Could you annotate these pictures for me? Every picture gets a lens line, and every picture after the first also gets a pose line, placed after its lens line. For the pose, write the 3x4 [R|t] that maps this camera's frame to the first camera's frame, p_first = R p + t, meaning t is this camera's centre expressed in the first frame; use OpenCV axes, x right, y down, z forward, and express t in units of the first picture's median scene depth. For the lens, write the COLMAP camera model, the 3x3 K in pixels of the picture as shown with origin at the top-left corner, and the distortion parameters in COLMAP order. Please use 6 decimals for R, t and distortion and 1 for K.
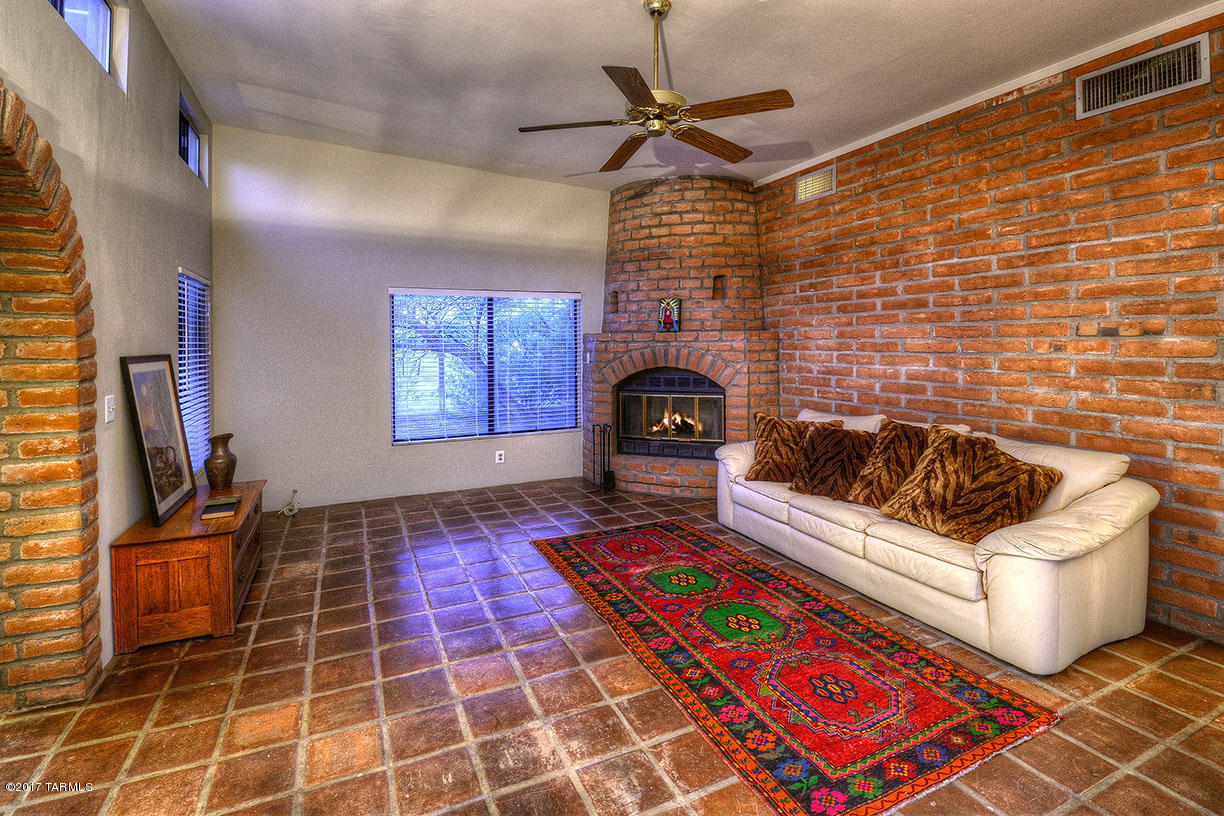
lens RADIAL K [[576.6, 0, 614.2], [0, 576.6, 408.6], [0, 0, 1]] dist [0.000409, -0.004596]
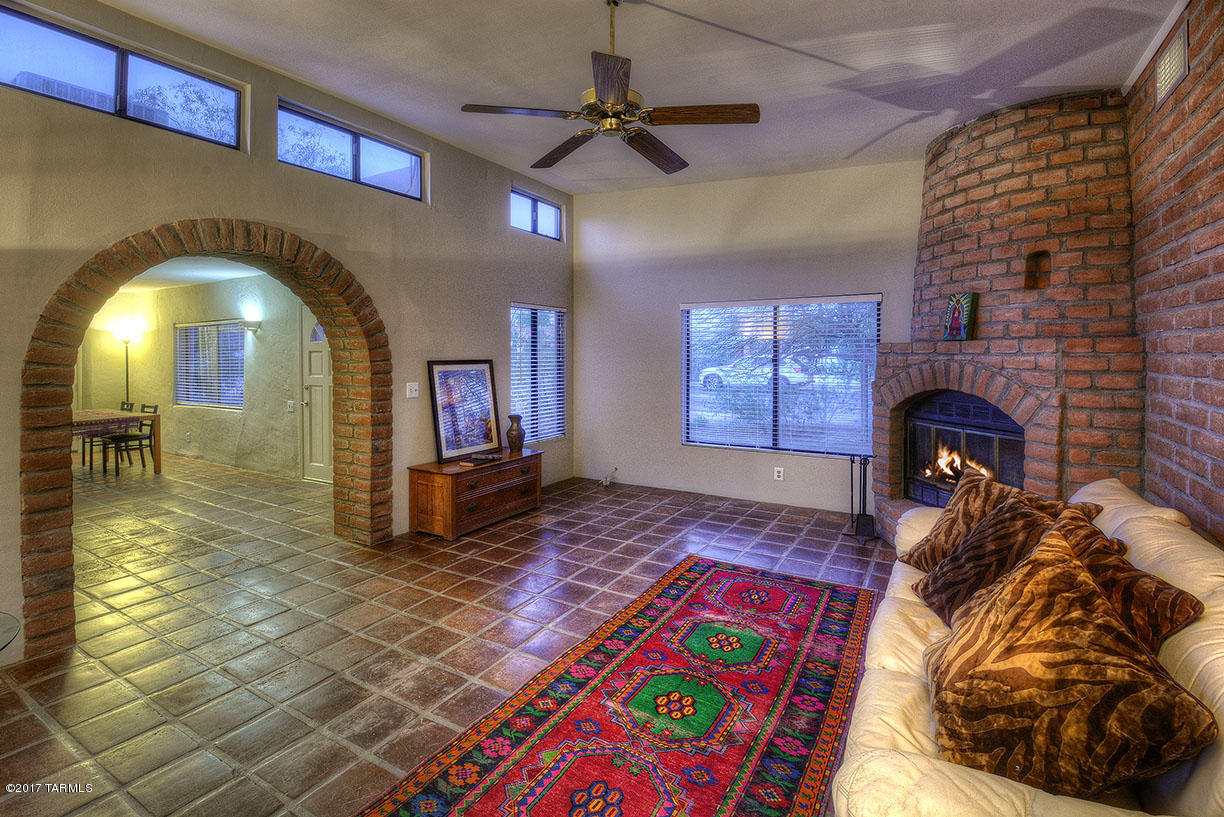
lens RADIAL K [[576.6, 0, 610.9], [0, 576.6, 410.8], [0, 0, 1]] dist [0.000409, -0.004596]
pose [[0.559338, 0.092206, -0.823795, 0.468994], [-0.099389, 0.994085, 0.043784, -0.037098], [0.822959, 0.057386, 0.565194, 0.262075]]
